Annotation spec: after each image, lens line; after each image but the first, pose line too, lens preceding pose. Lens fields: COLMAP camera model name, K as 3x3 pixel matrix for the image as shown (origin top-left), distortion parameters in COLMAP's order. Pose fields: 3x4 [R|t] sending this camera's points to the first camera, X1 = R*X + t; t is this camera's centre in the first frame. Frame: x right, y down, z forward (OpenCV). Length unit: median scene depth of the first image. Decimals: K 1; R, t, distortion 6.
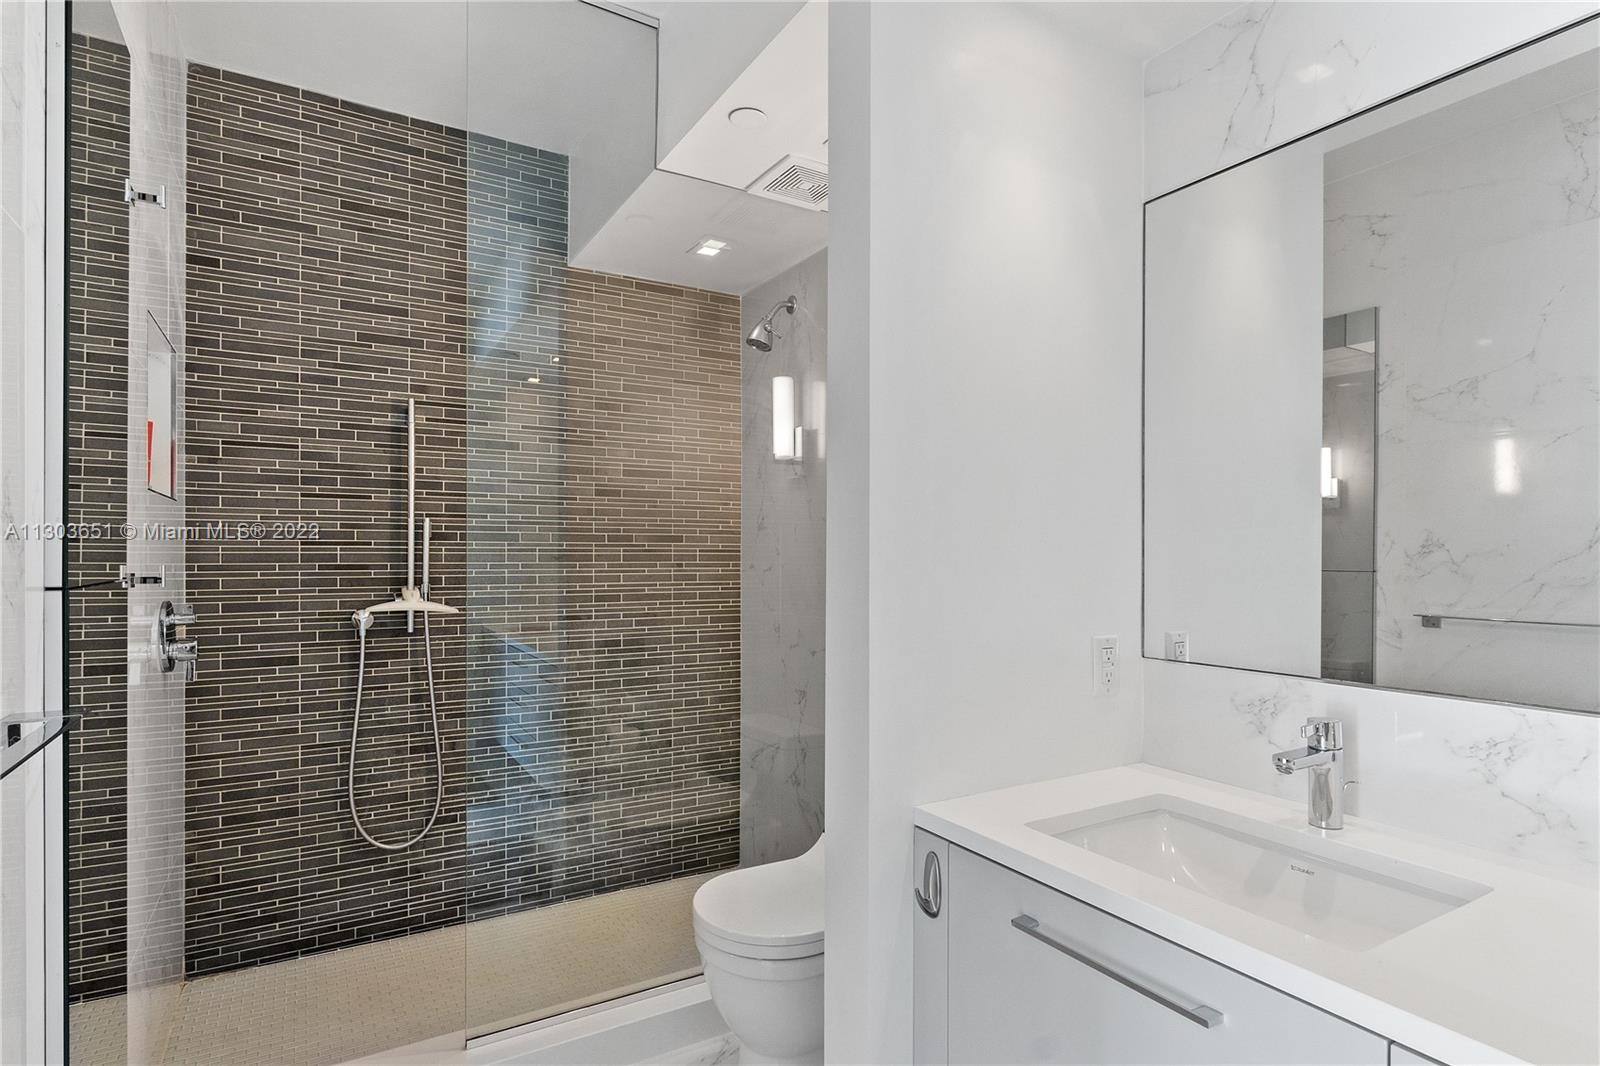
lens RADIAL K [[814.6, 0, 796.2], [0, 814.6, 540.2], [0, 0, 1]] dist [-0.002142, 0.001328]
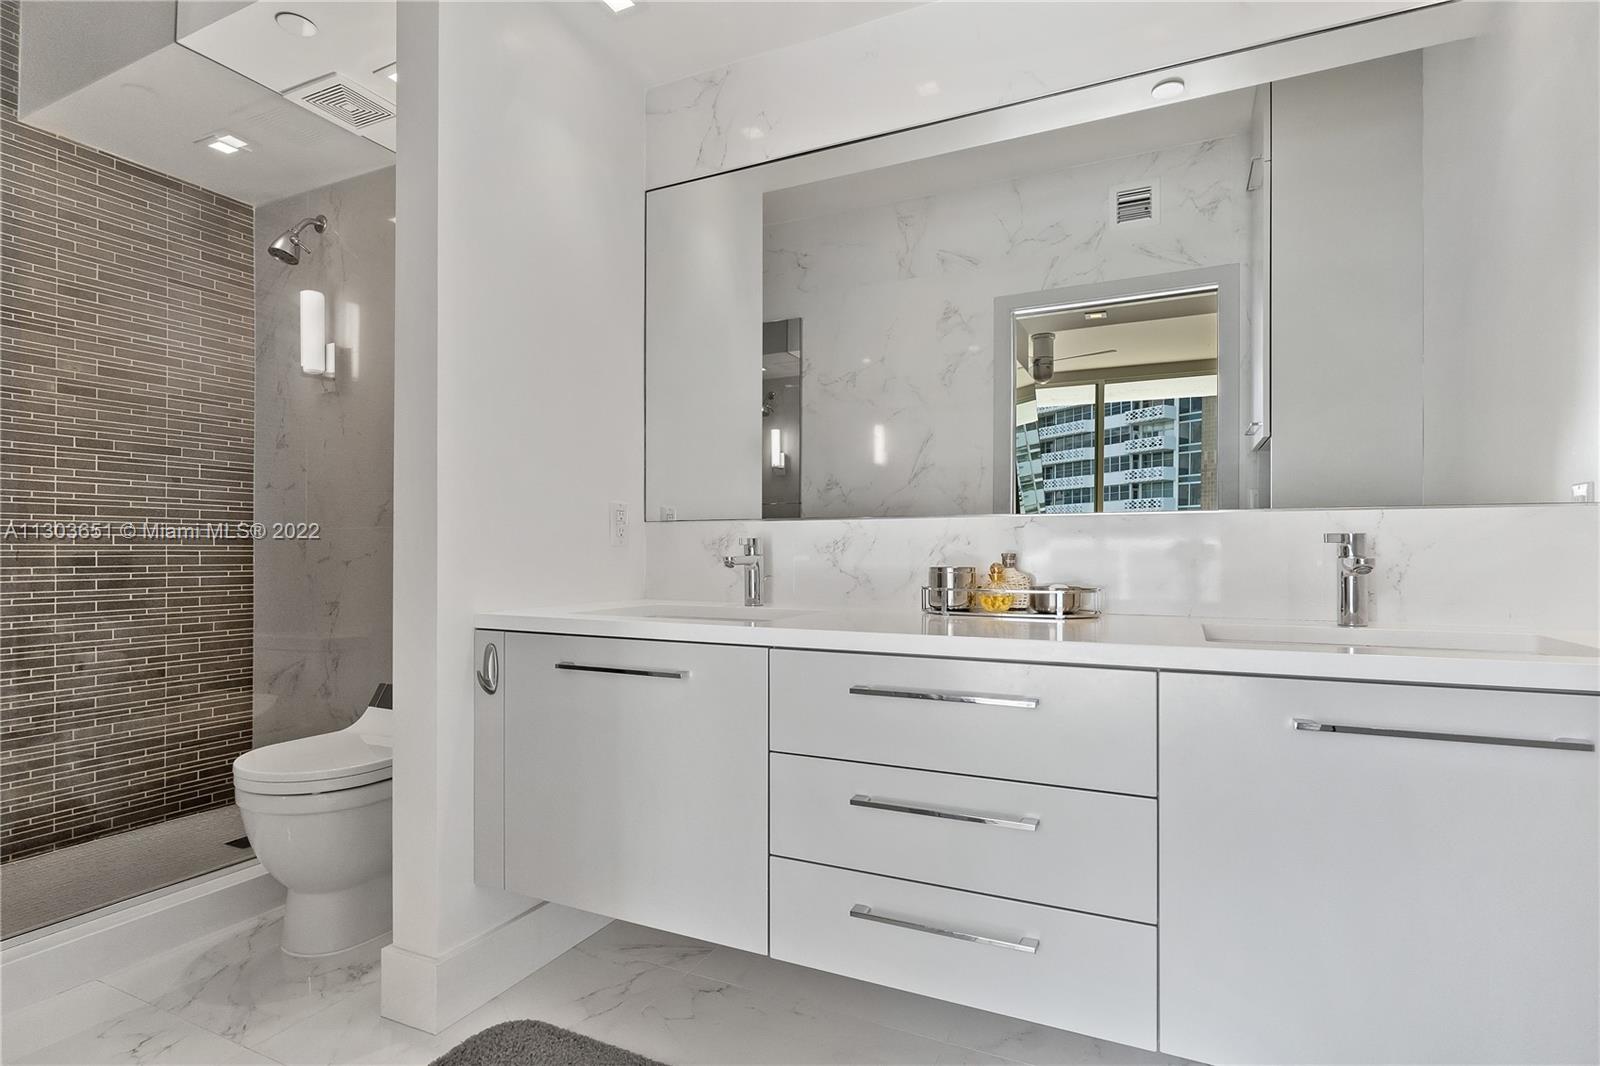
lens RADIAL K [[814.6, 0, 808.4], [0, 814.6, 546.9], [0, 0, 1]] dist [-0.002142, 0.001328]
pose [[0.828078, 0.001056, 0.560612, -0.069755], [0.004085, 0.999960, -0.007918, 0.122492], [-0.560598, 0.008847, 0.828041, -0.175331]]
